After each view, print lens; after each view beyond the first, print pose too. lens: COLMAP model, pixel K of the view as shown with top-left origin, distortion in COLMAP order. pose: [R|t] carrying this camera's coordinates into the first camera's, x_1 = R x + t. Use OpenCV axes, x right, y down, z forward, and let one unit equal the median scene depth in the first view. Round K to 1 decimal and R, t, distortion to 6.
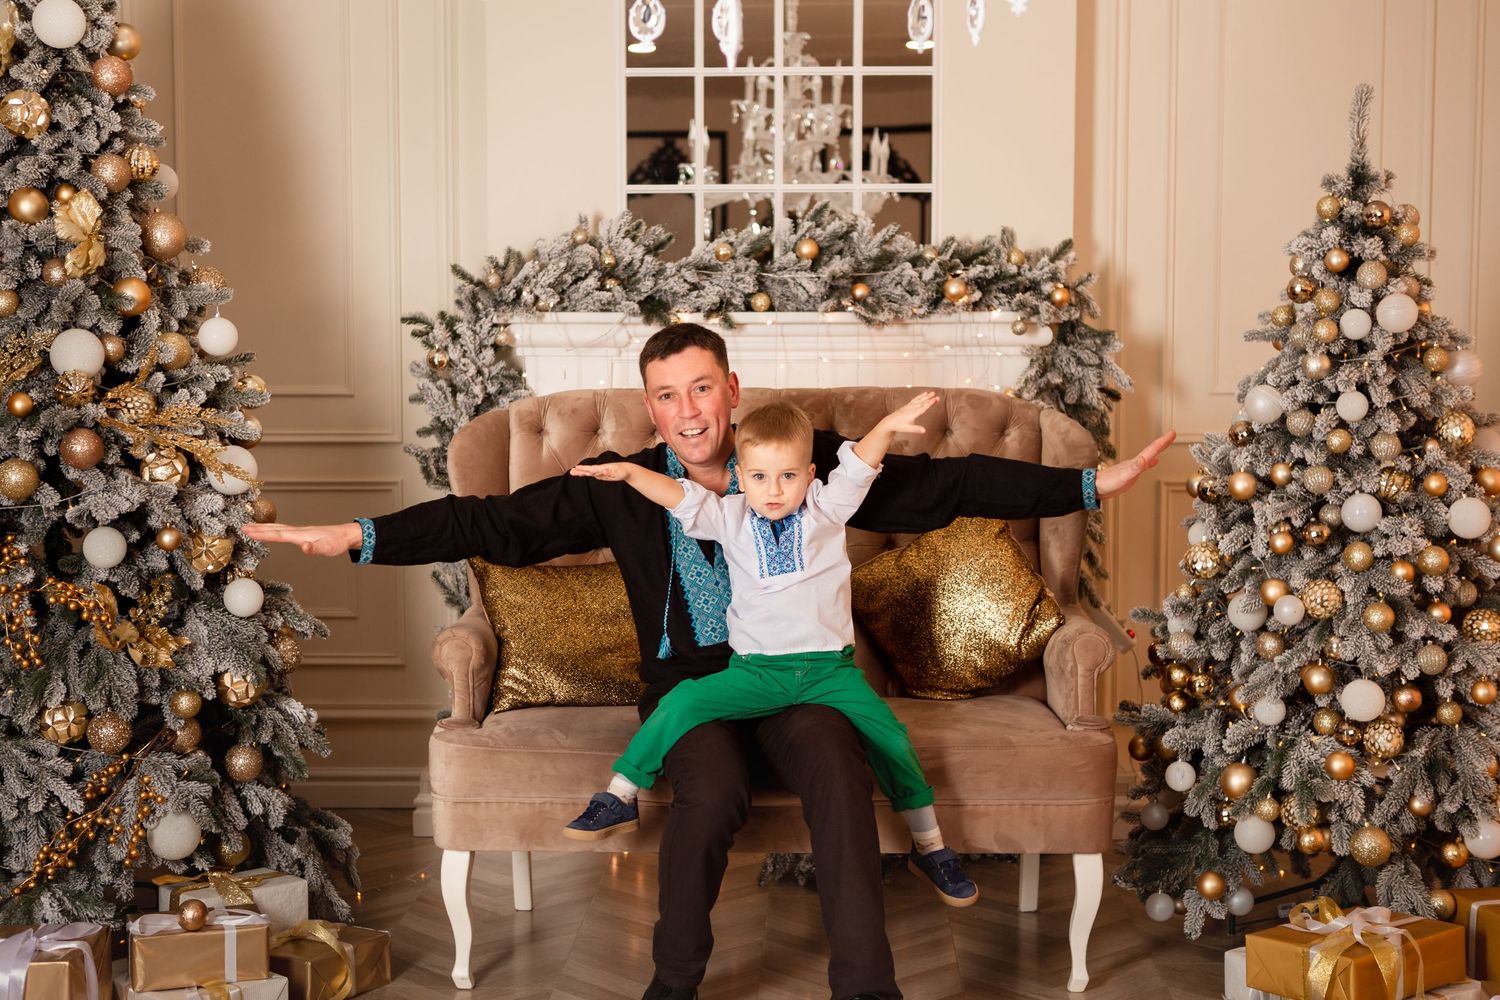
lens RADIAL K [[2129.7, 0, 745.3], [0, 2129.7, 500.7], [0, 0, 1]] dist [0.026349, 0.000000]
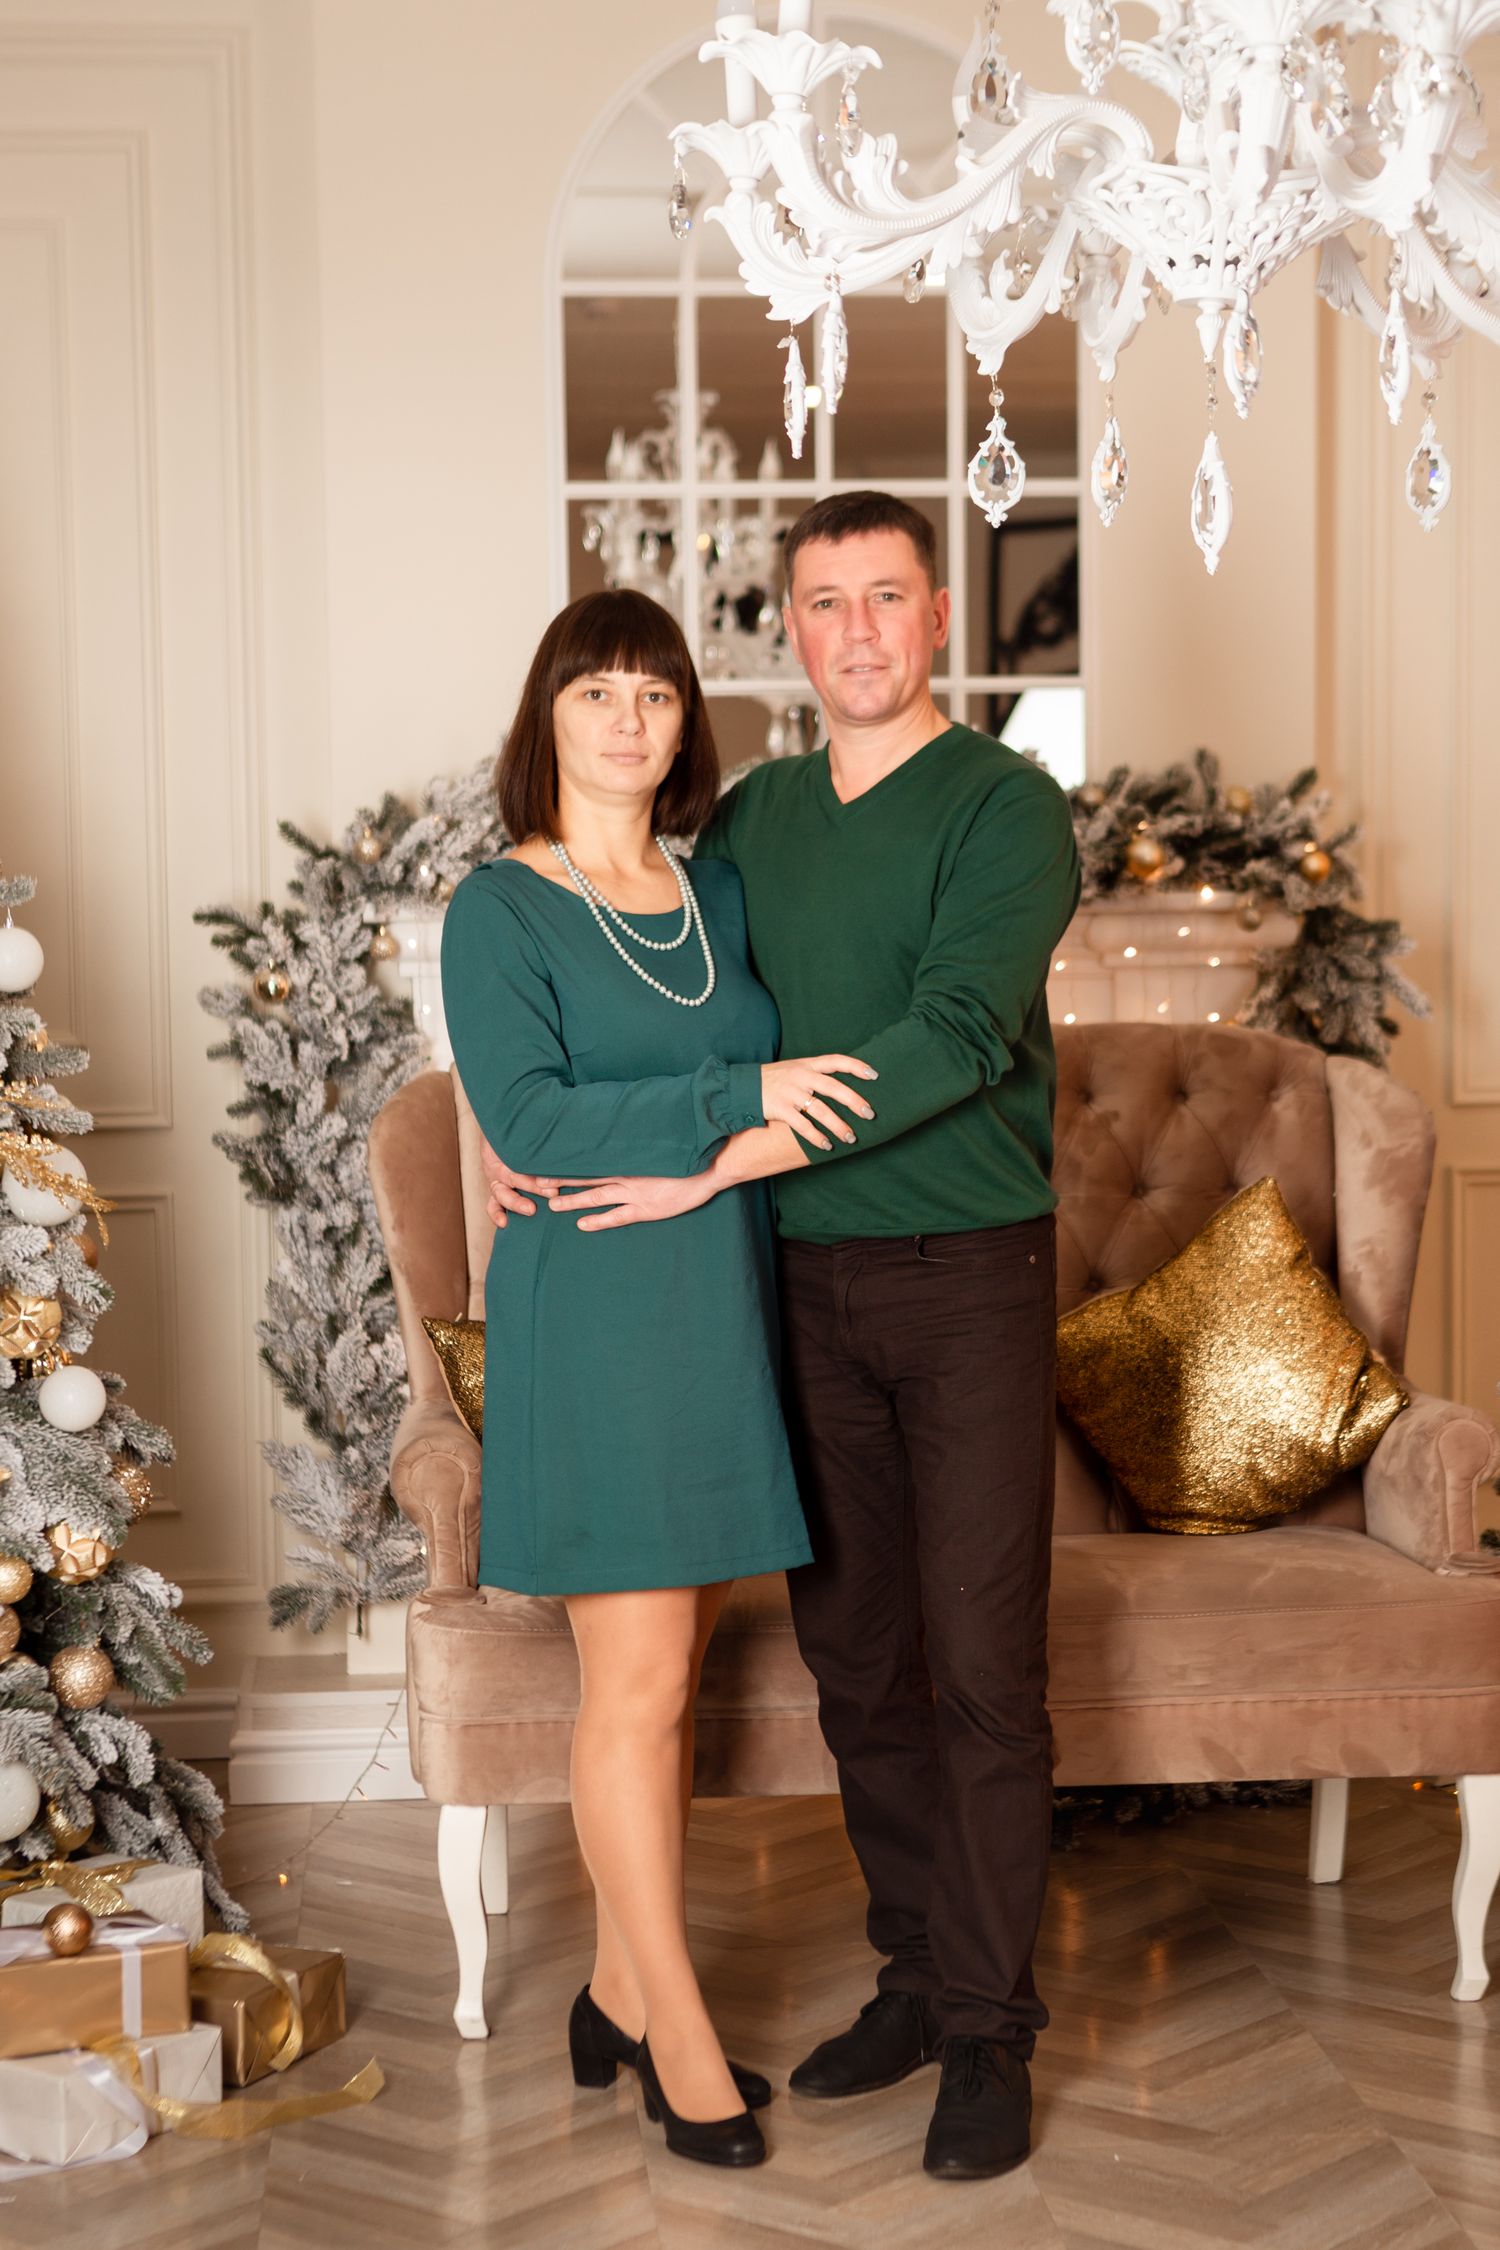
lens RADIAL K [[3999.1, 0, 726.2], [0, 3999.1, 1180.5], [0, 0, 1]] dist [0.075538, 0.000000]
pose [[0.993004, -0.020719, 0.116245, -0.178709], [0.021328, 0.999765, -0.004004, -0.006719], [-0.116135, 0.006455, 0.993212, -0.126859]]
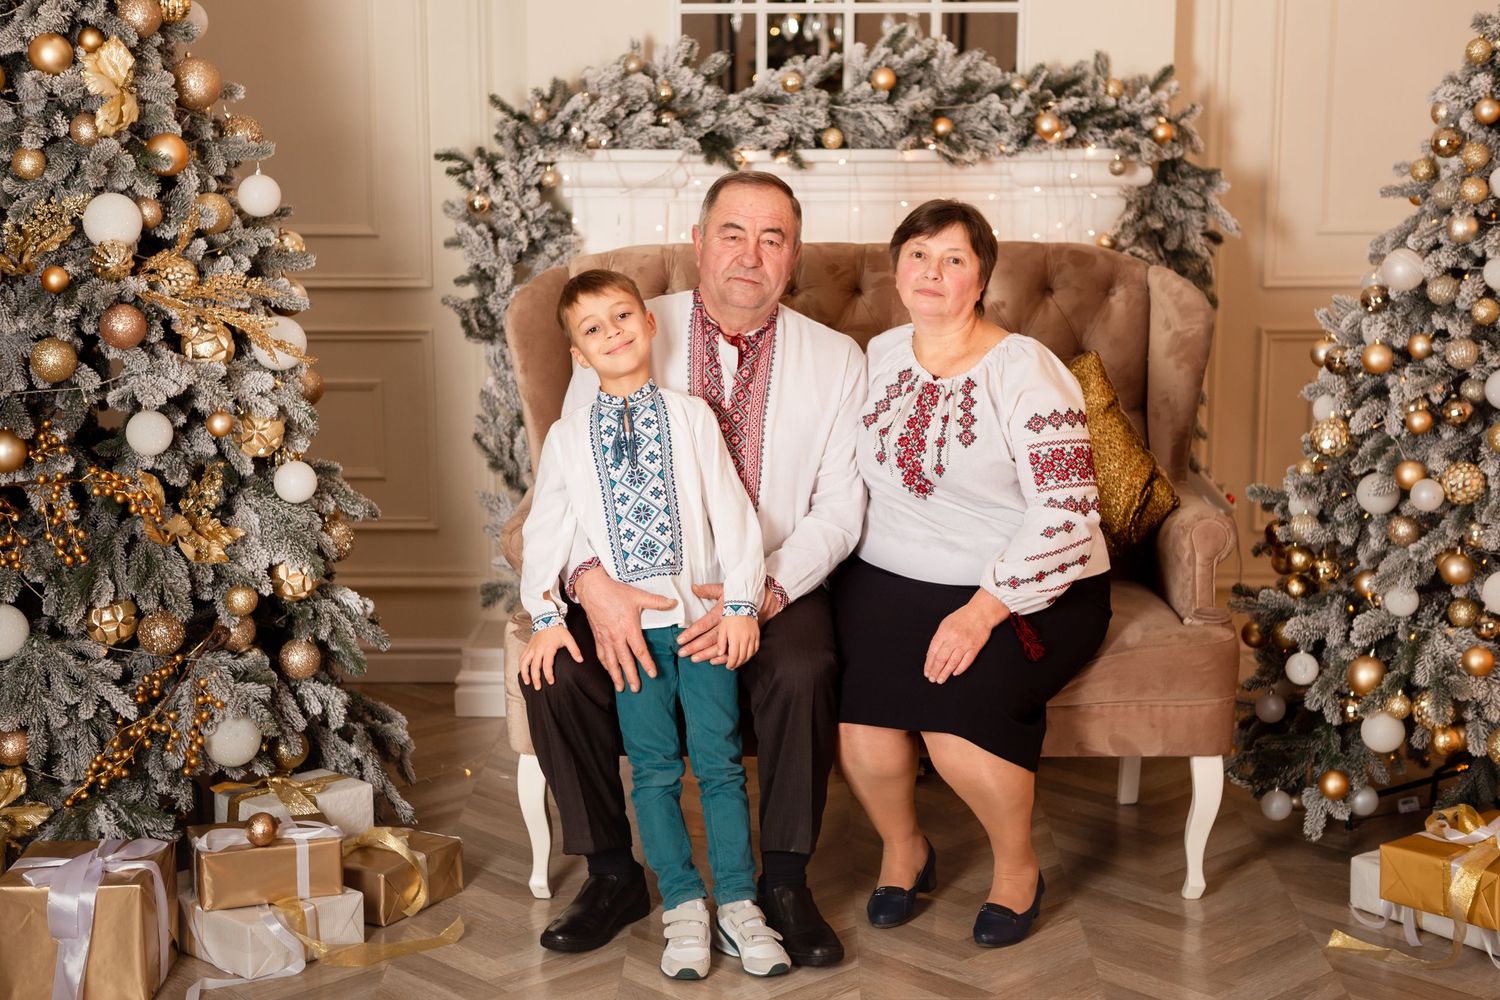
lens RADIAL K [[2352.4, 0, 745.1], [0, 2352.4, 494.8], [0, 0, 1]] dist [0.058782, 0.000000]
pose [[0.999899, -0.003147, 0.013868, -0.053361], [0.001815, 0.995474, 0.095013, -0.044648], [-0.014104, -0.094978, 0.995379, -0.019351]]
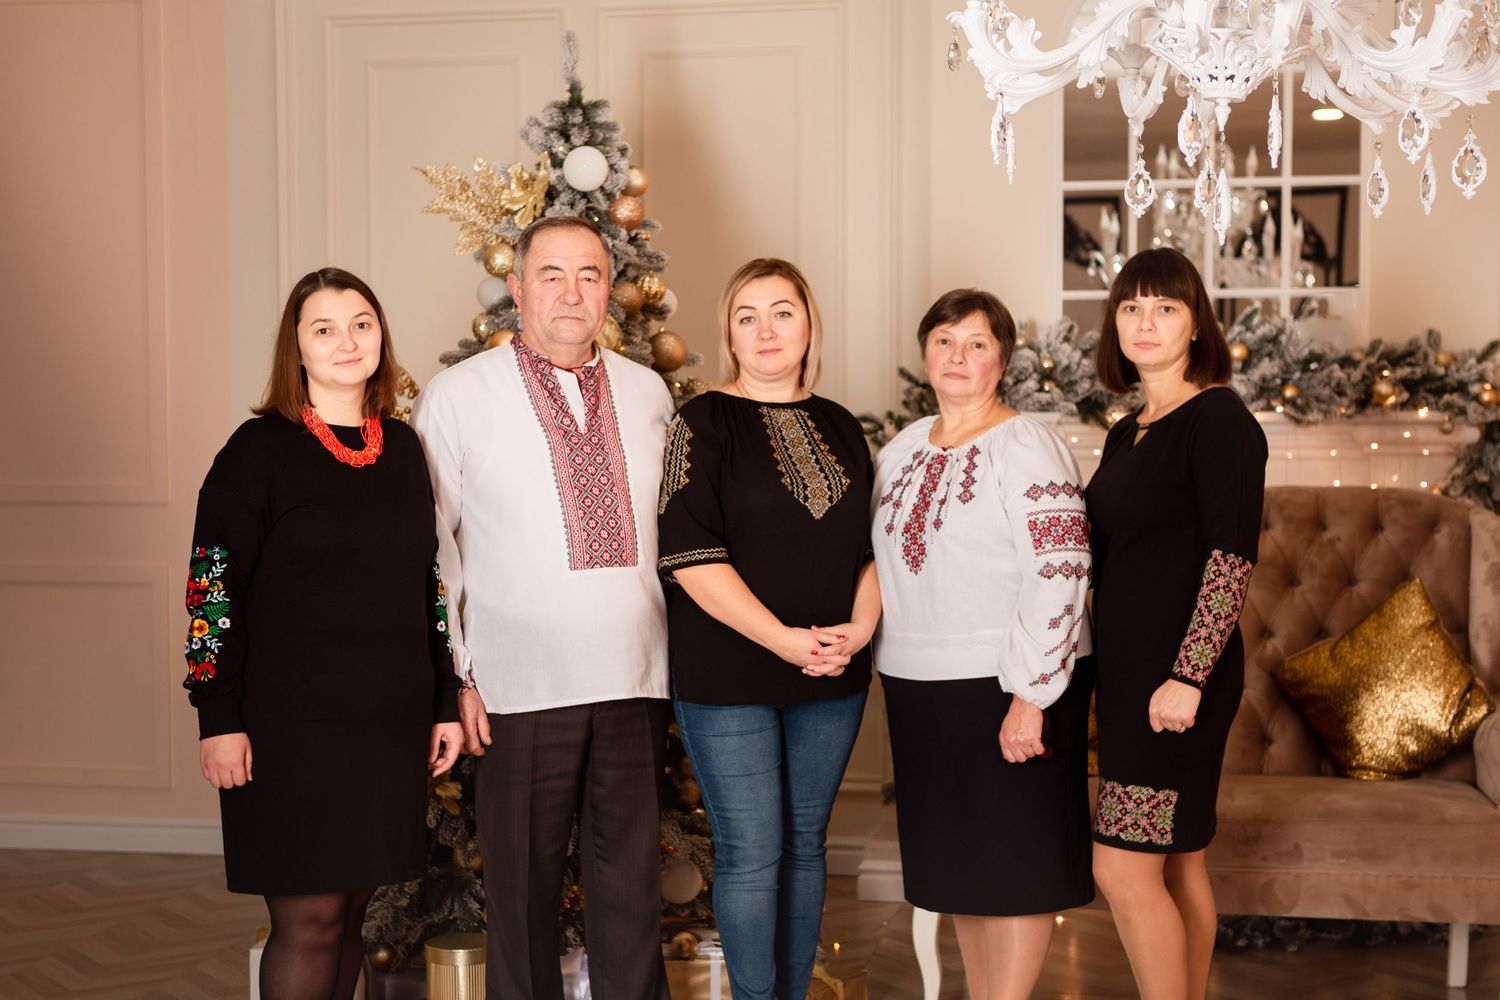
lens RADIAL K [[2323.6, 0, 751.9], [0, 2323.6, 522.0], [0, 0, 1]] dist [0.038806, 0.000000]
pose [[0.988580, 0.006369, -0.150565, -0.041514], [-0.010111, 0.999659, -0.024096, -0.004731], [0.150360, 0.025343, 0.988306, -0.206969]]
